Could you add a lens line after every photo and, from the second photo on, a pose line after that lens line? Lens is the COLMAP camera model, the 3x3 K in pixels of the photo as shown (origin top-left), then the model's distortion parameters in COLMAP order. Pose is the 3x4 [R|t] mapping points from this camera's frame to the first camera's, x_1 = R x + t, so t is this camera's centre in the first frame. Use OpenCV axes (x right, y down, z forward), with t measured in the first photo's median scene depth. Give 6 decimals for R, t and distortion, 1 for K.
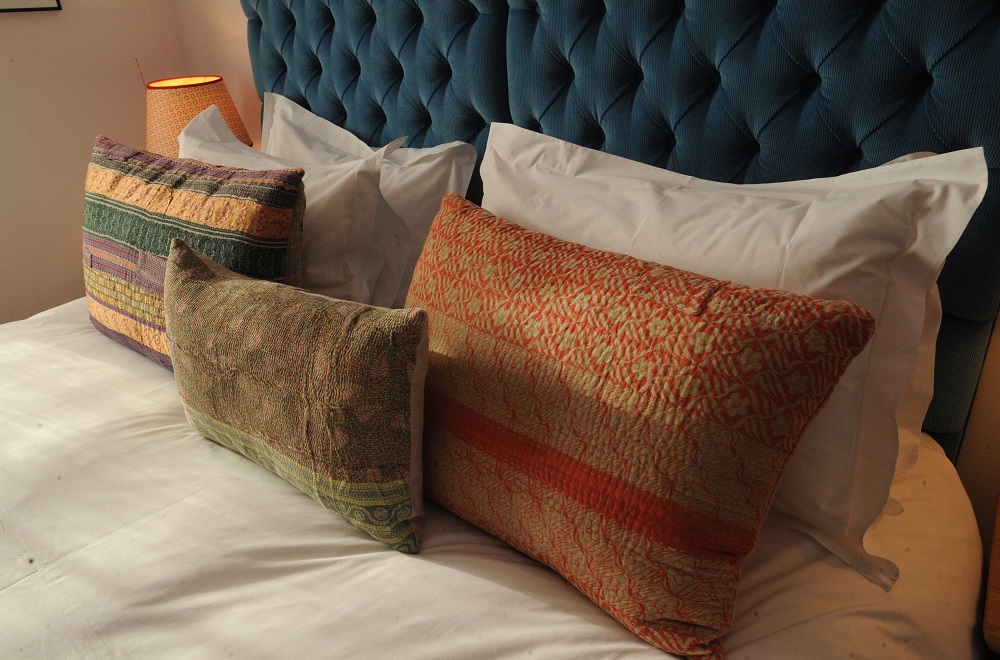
lens RADIAL K [[724.9, 0, 499.9], [0, 724.9, 329.2], [0, 0, 1]] dist [-0.001764, -0.001347]
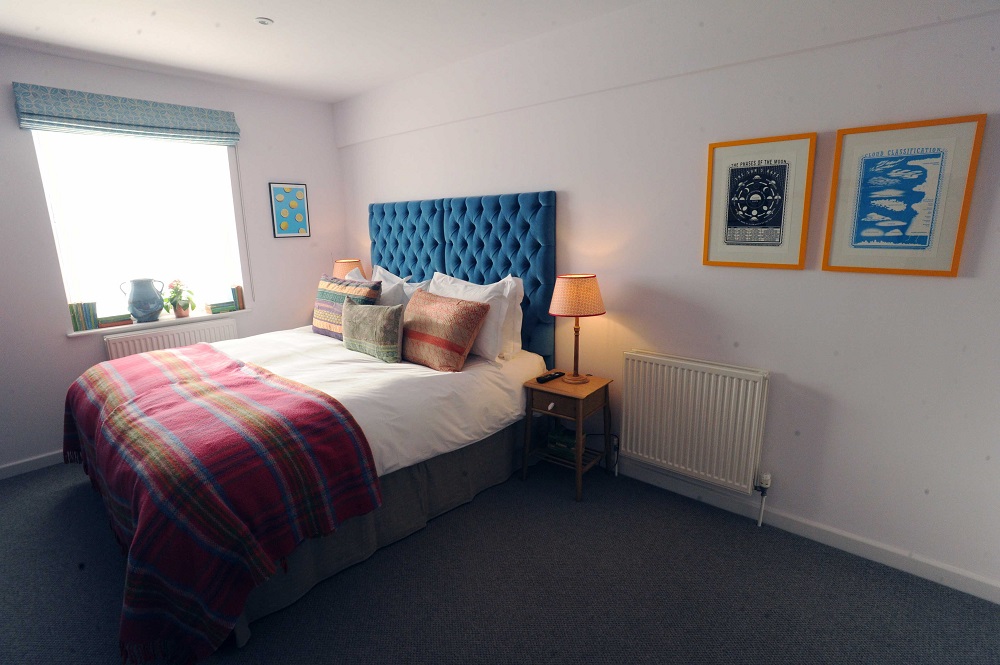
lens RADIAL K [[499.9, 0, 500.3], [0, 499.9, 333.3], [0, 0, 1]] dist [0.000510, 0.000032]
pose [[0.997687, 0.047897, -0.048237, 0.468514], [-0.057351, 0.974036, -0.219009, 0.563992], [0.036494, 0.221269, 0.974530, -1.413166]]
